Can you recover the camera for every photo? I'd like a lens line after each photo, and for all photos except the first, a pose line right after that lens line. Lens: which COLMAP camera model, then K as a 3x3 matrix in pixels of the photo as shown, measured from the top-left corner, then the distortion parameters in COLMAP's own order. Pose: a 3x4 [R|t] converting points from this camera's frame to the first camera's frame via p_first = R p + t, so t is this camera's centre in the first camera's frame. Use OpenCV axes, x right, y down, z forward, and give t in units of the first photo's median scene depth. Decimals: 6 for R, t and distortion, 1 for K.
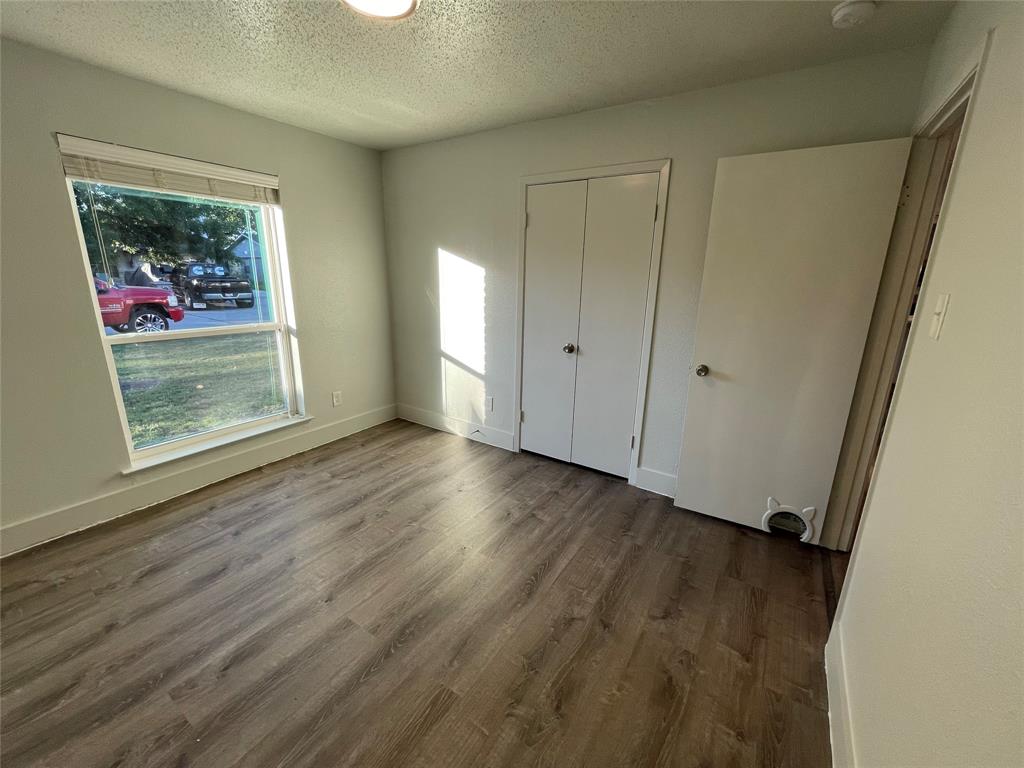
lens RADIAL K [[416.6, 0, 516.7], [0, 416.6, 389.2], [0, 0, 1]] dist [-0.001670, 0.000200]
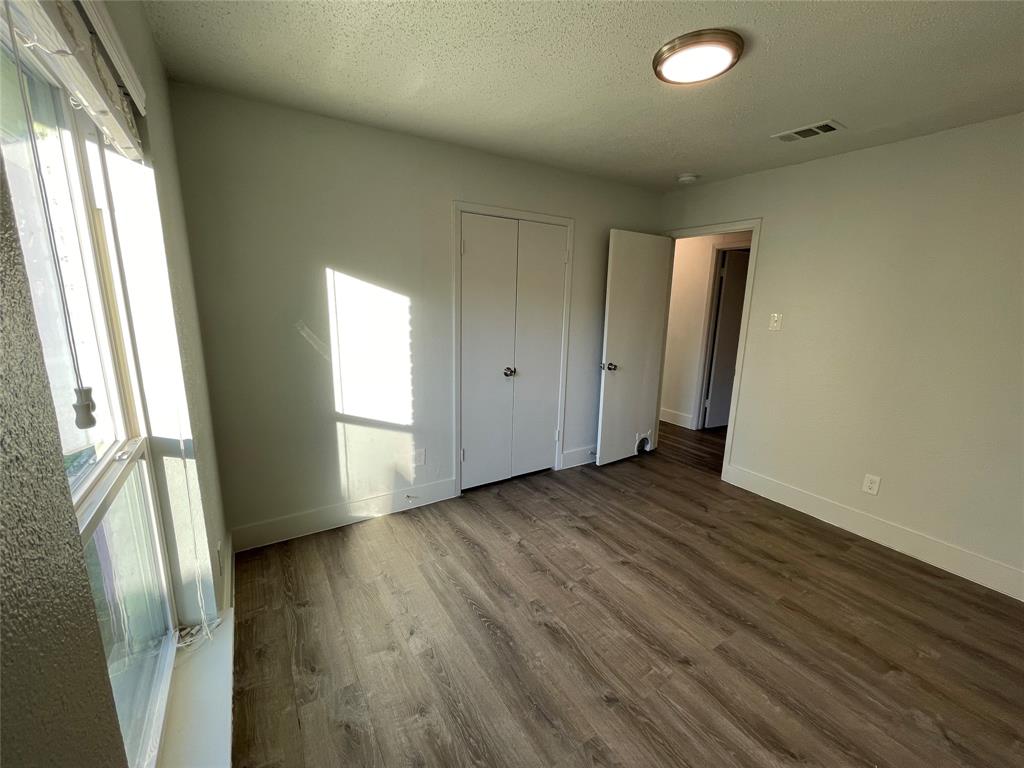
lens RADIAL K [[416.6, 0, 513.6], [0, 416.6, 387.9], [0, 0, 1]] dist [-0.001670, 0.000200]
pose [[0.411015, -0.206044, 0.888038, -0.864847], [0.233311, 0.965456, 0.116022, -0.187937], [-0.881267, 0.159503, 0.444890, 0.548932]]
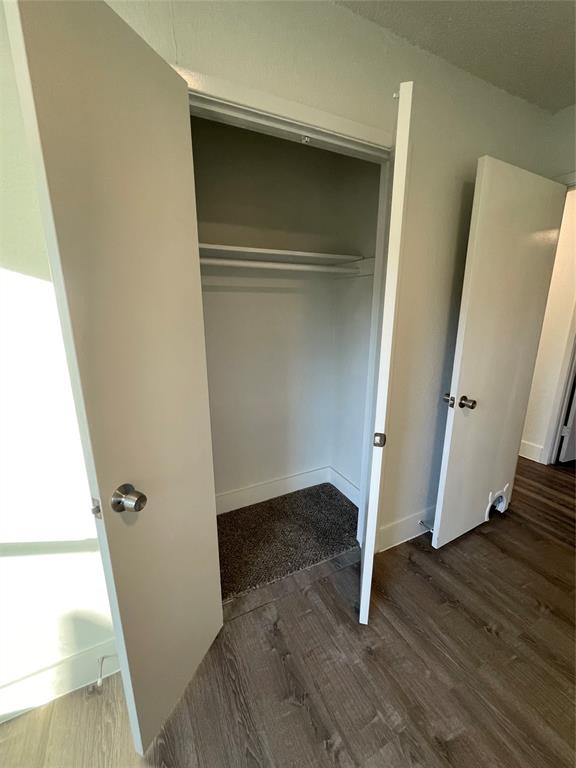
lens RADIAL K [[312.4, 0, 286.9], [0, 312.4, 387.4], [0, 0, 1]] dist [-0.001670, 0.000200]
pose [[0.503703, -0.239519, 0.830009, -0.255096], [0.245038, 0.960947, 0.128599, -0.215934], [-0.828396, 0.138608, 0.542723, 0.792618]]
